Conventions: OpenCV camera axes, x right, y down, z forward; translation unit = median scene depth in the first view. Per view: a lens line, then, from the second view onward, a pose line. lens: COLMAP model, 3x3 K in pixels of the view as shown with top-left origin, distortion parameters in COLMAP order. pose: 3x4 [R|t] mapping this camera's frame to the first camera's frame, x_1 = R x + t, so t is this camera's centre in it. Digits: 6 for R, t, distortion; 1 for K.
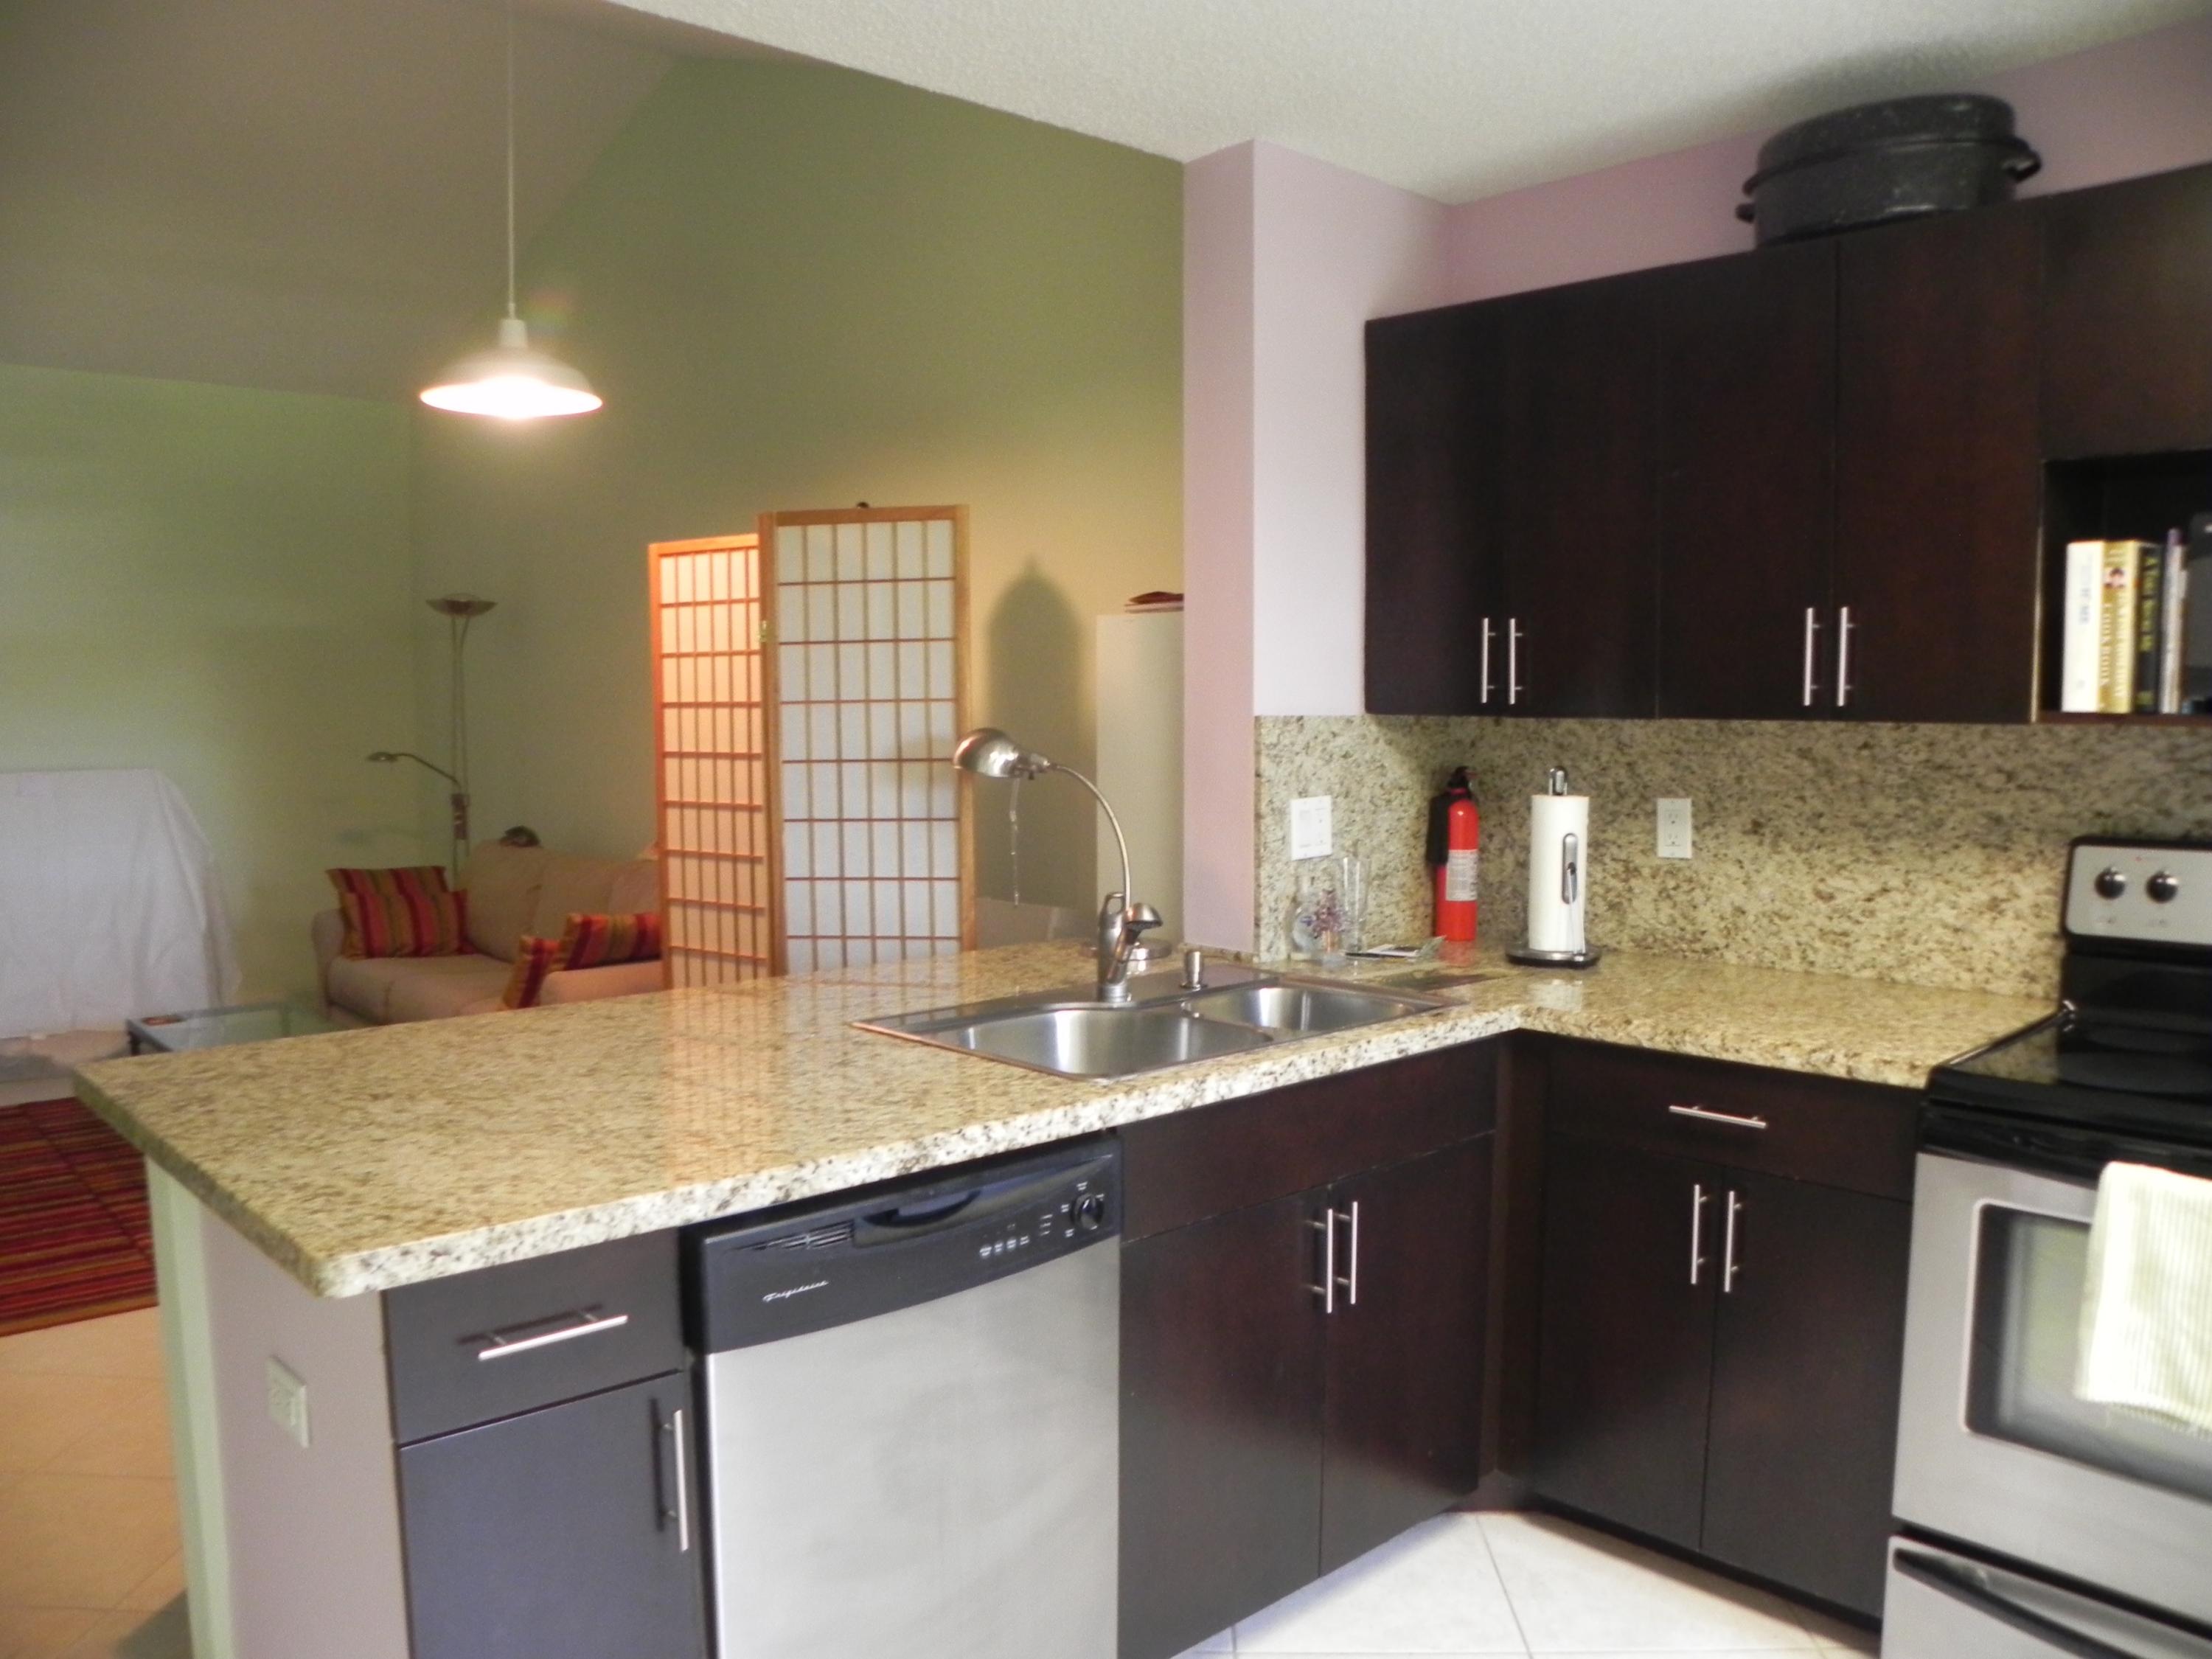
lens RADIAL K [[1702.8, 0, 1063.2], [0, 1702.8, 828.5], [0, 0, 1]] dist [-0.150877, 0.067798]
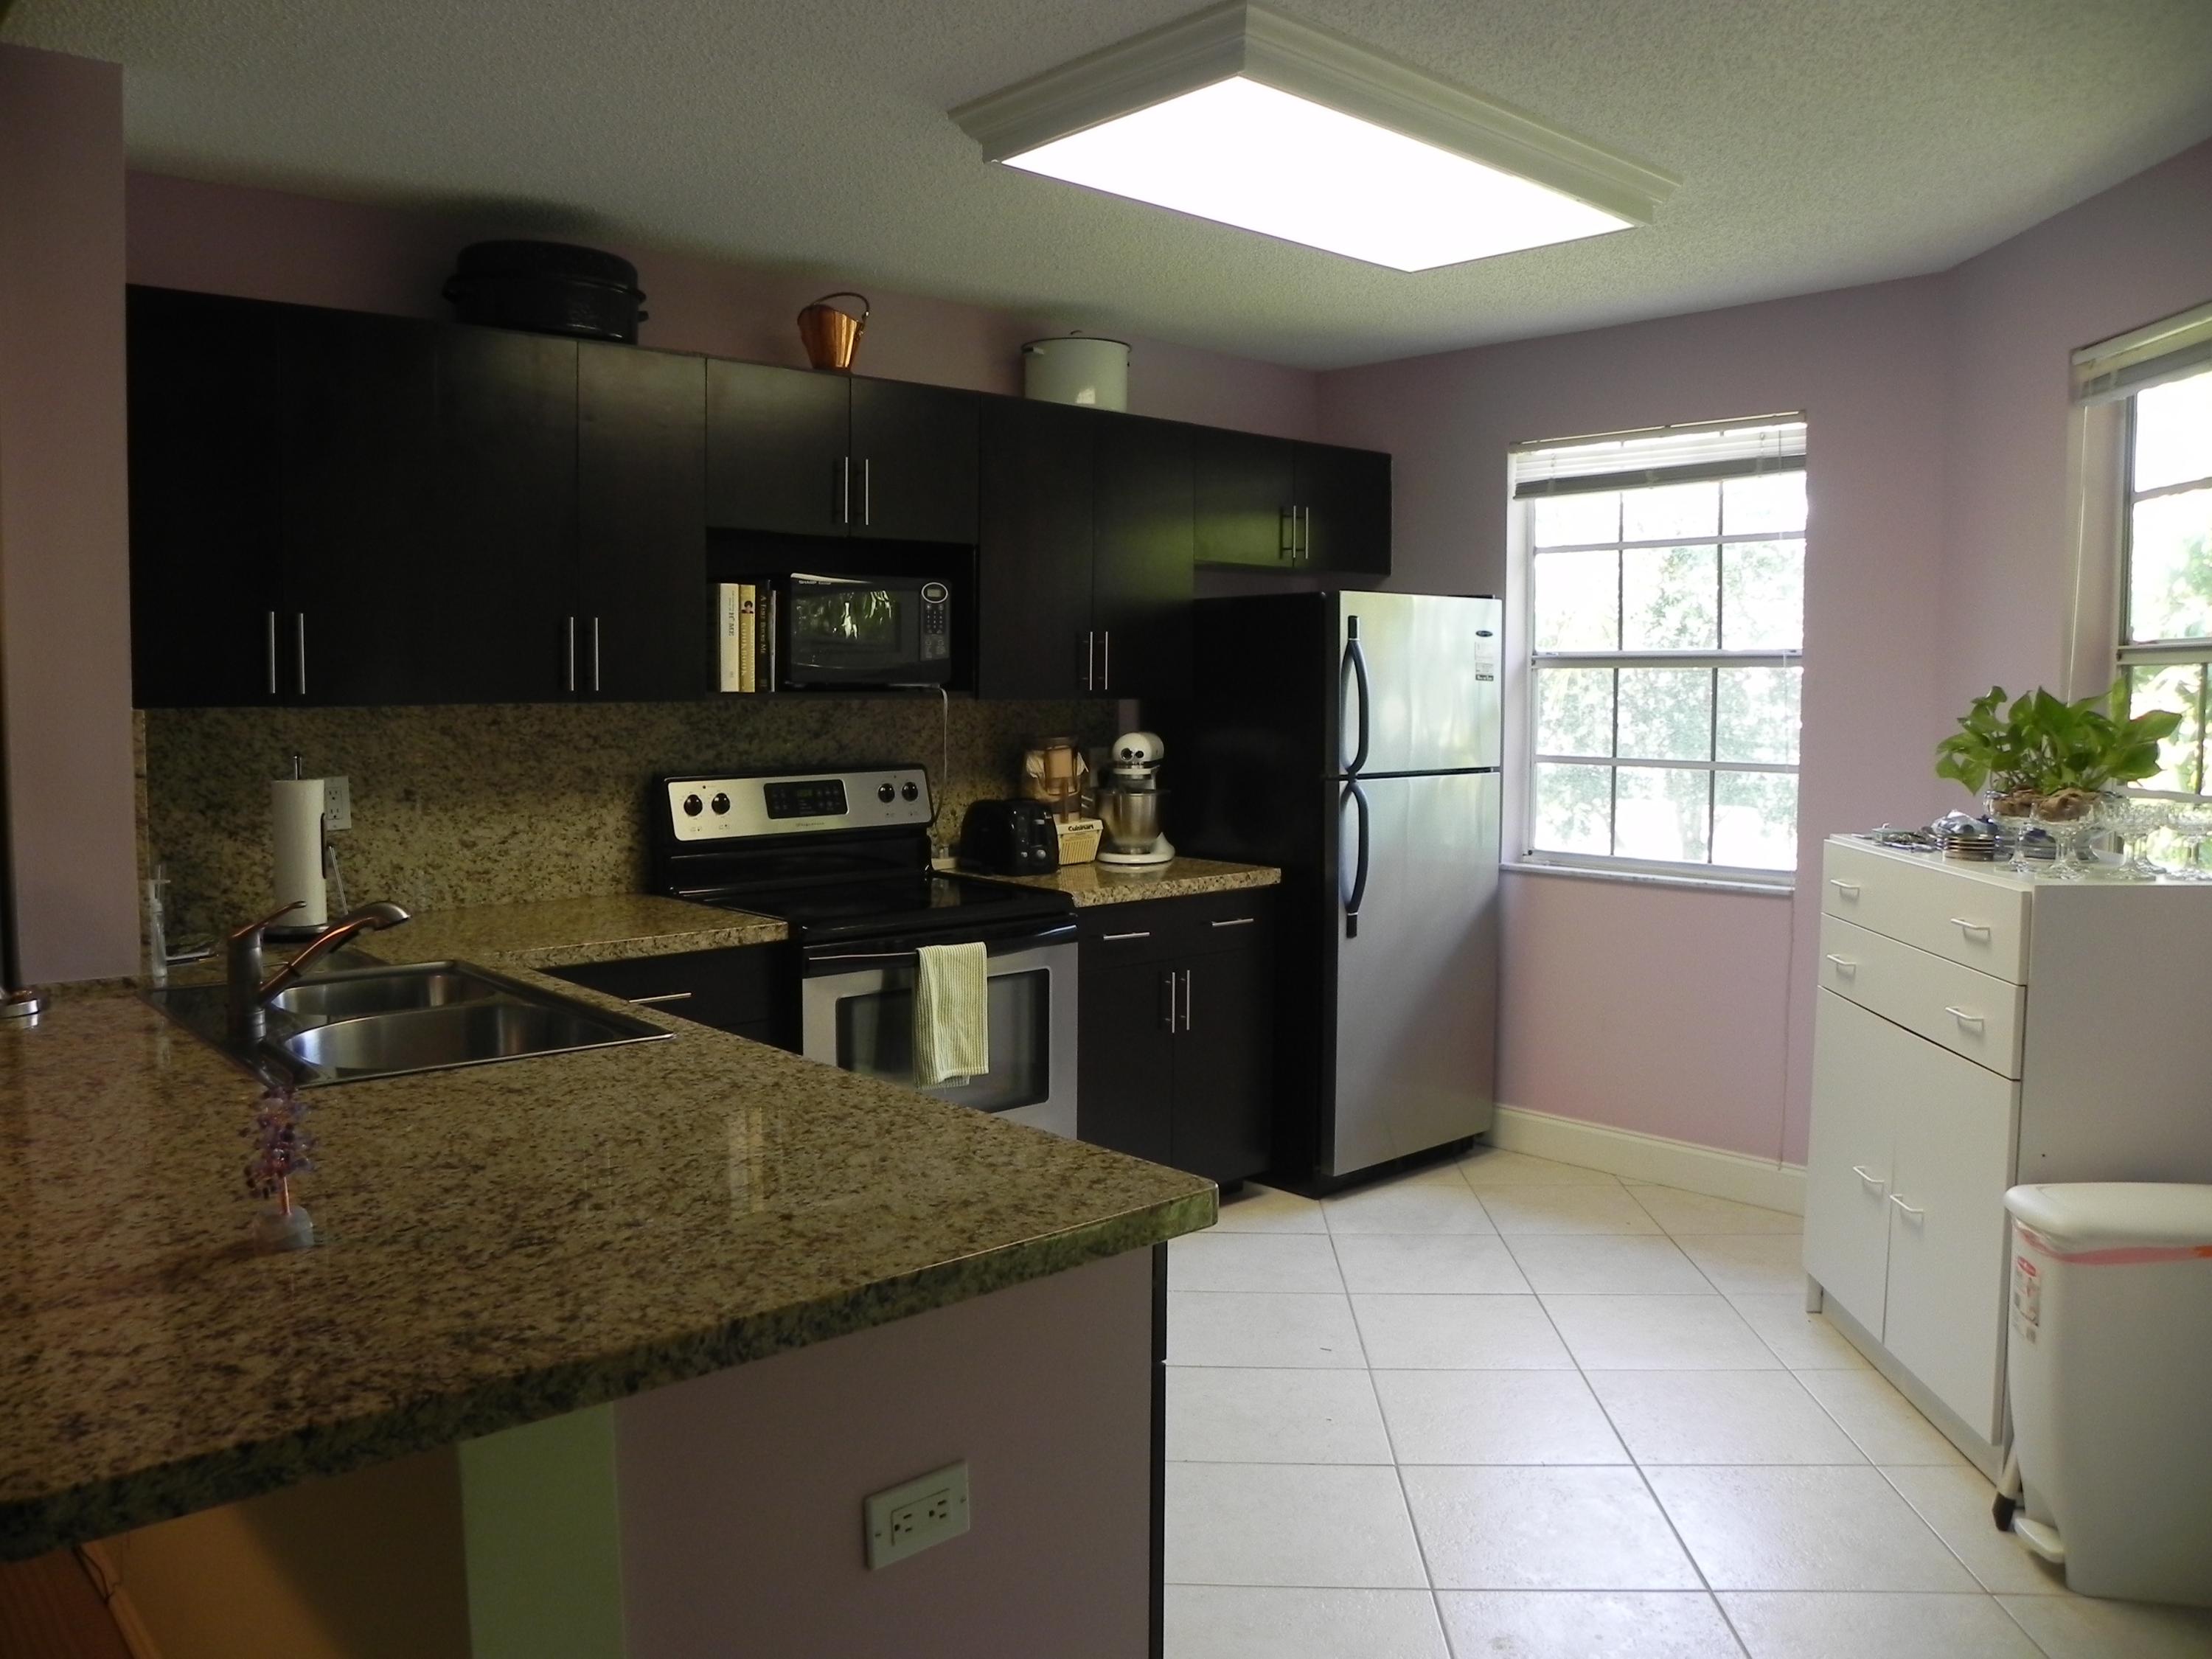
lens RADIAL K [[1702.8, 0, 1063.2], [0, 1702.8, 828.5], [0, 0, 1]] dist [-0.150877, 0.067798]
pose [[0.021228, -0.084436, 0.996203, -0.798012], [0.073103, 0.993891, 0.082683, -0.043299], [-0.997098, 0.071070, 0.027271, 0.529949]]
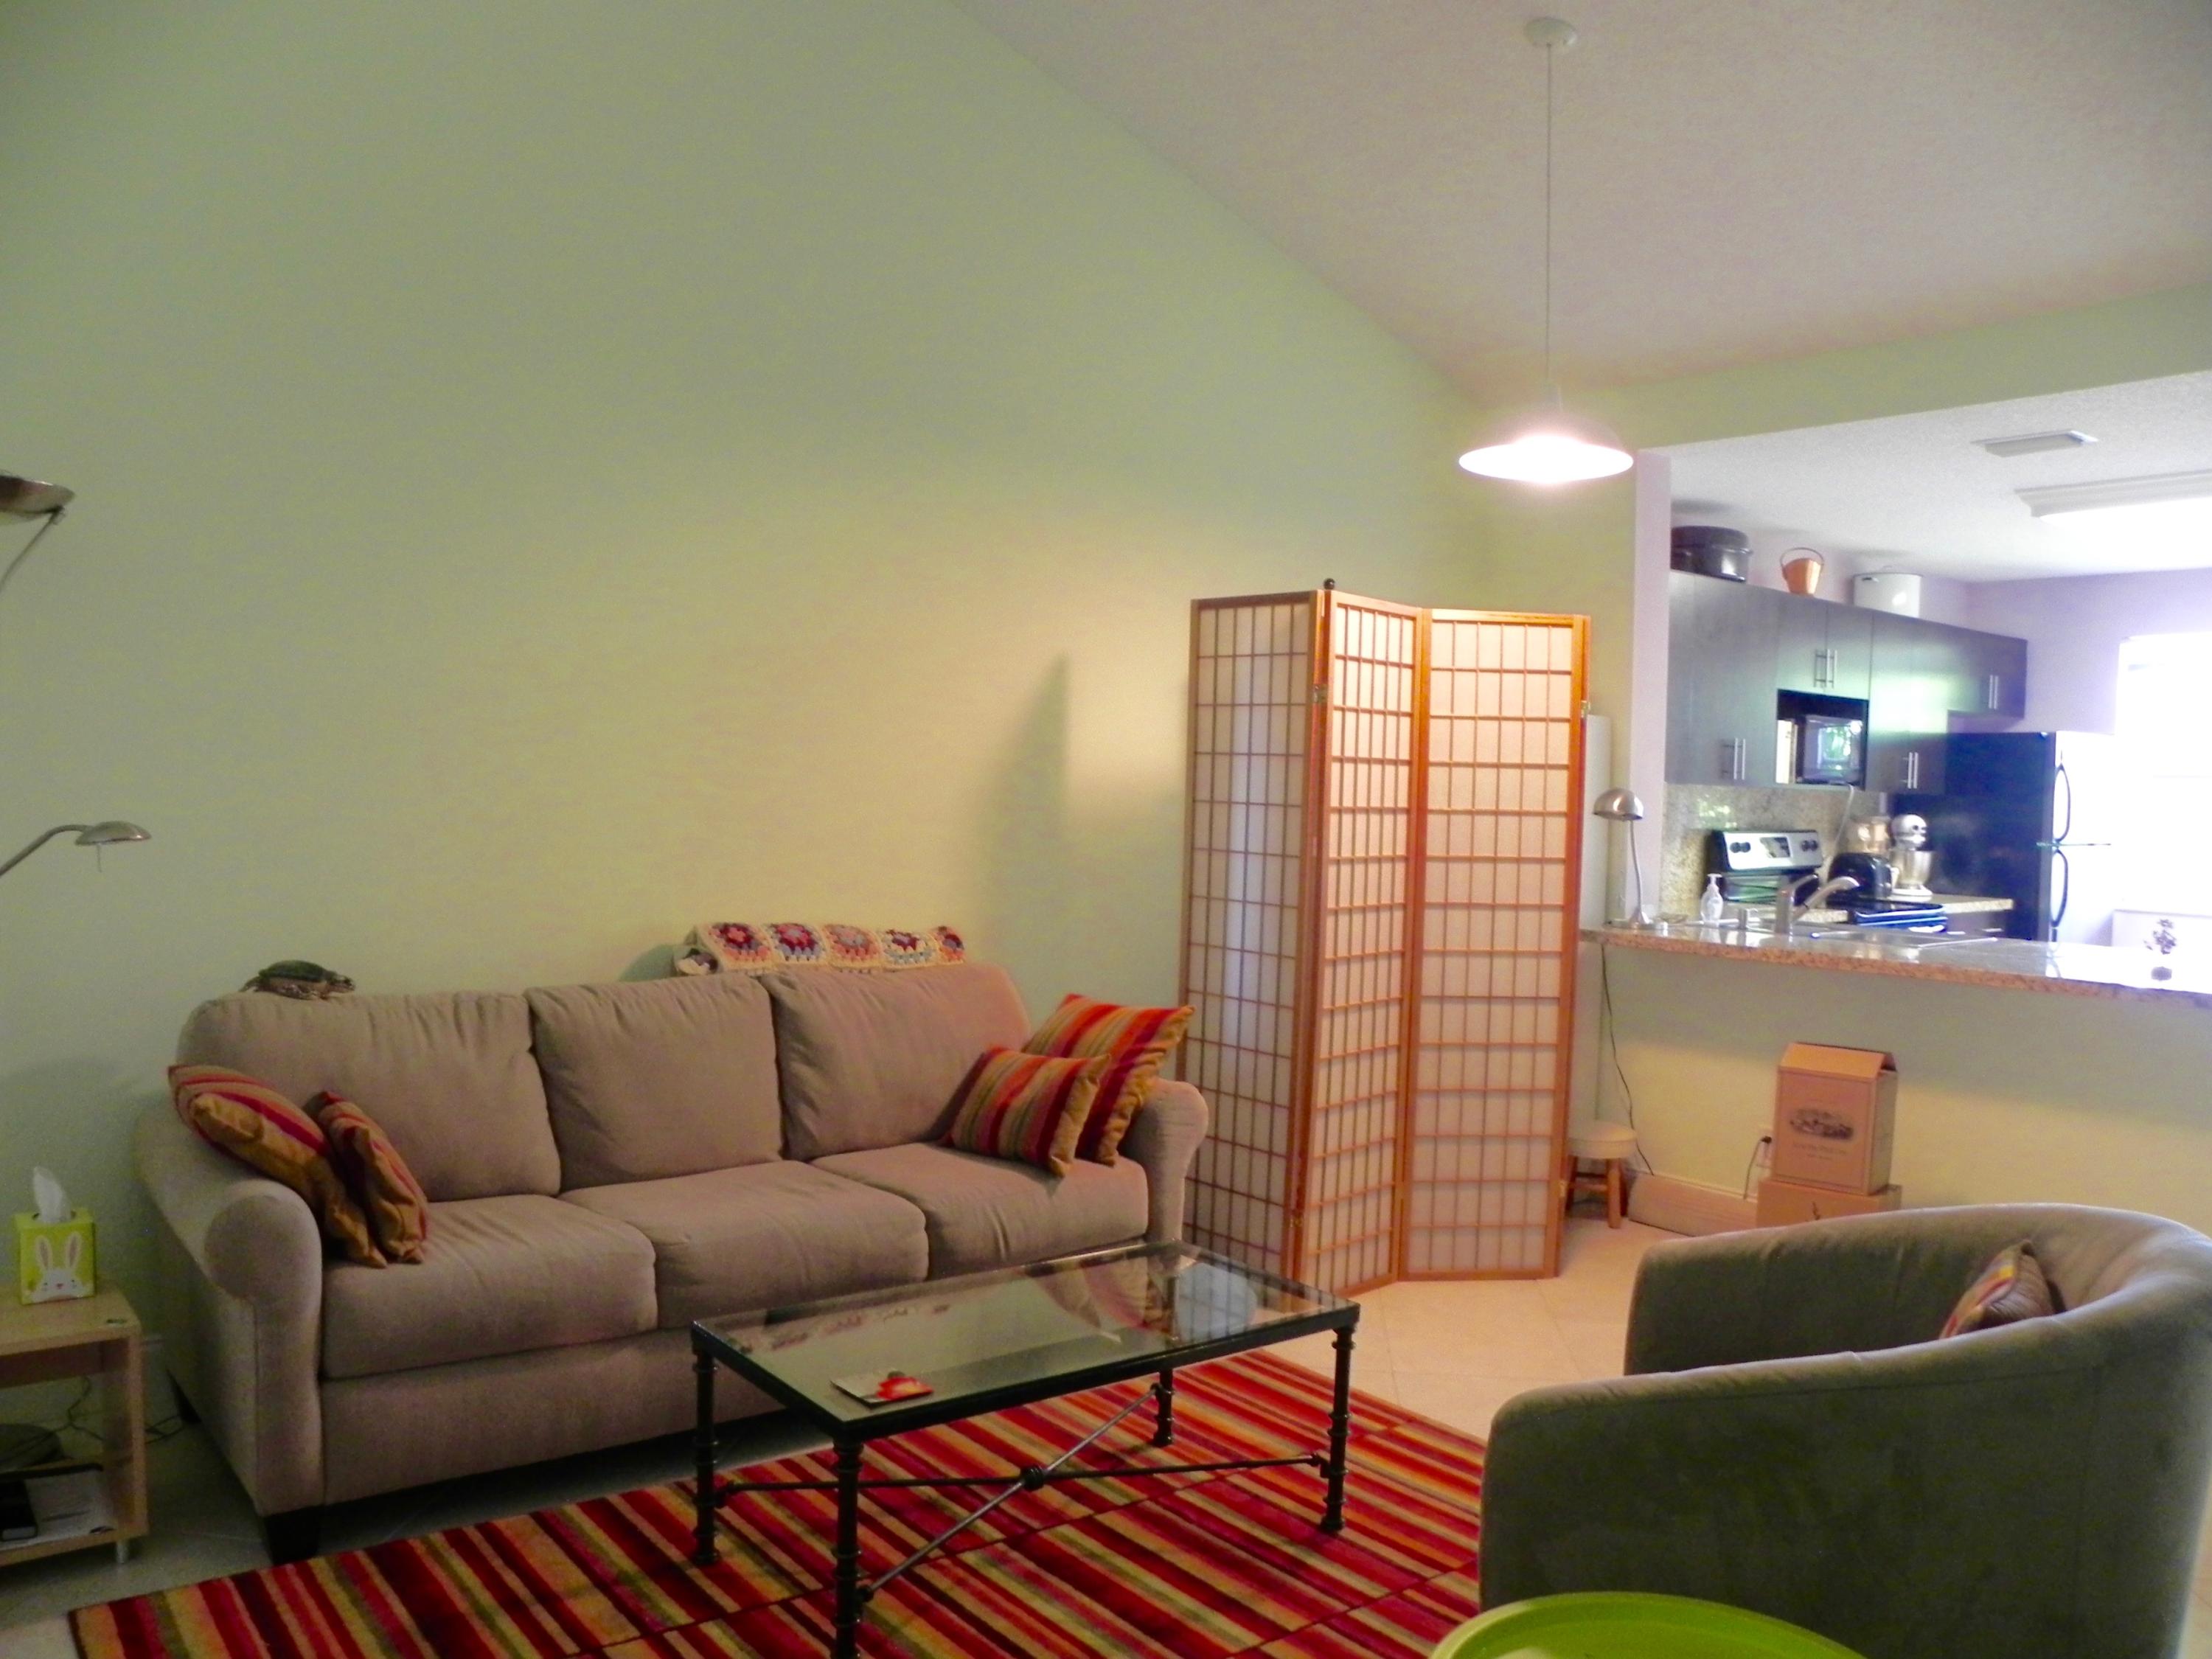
lens RADIAL K [[1702.8, 0, 1063.2], [0, 1702.8, 828.5], [0, 0, 1]] dist [-0.150877, 0.067798]
pose [[0.085635, -0.028838, 0.995909, -1.830222], [0.045937, 0.998632, 0.024966, -0.098006], [-0.995267, 0.043611, 0.086842, 1.616852]]
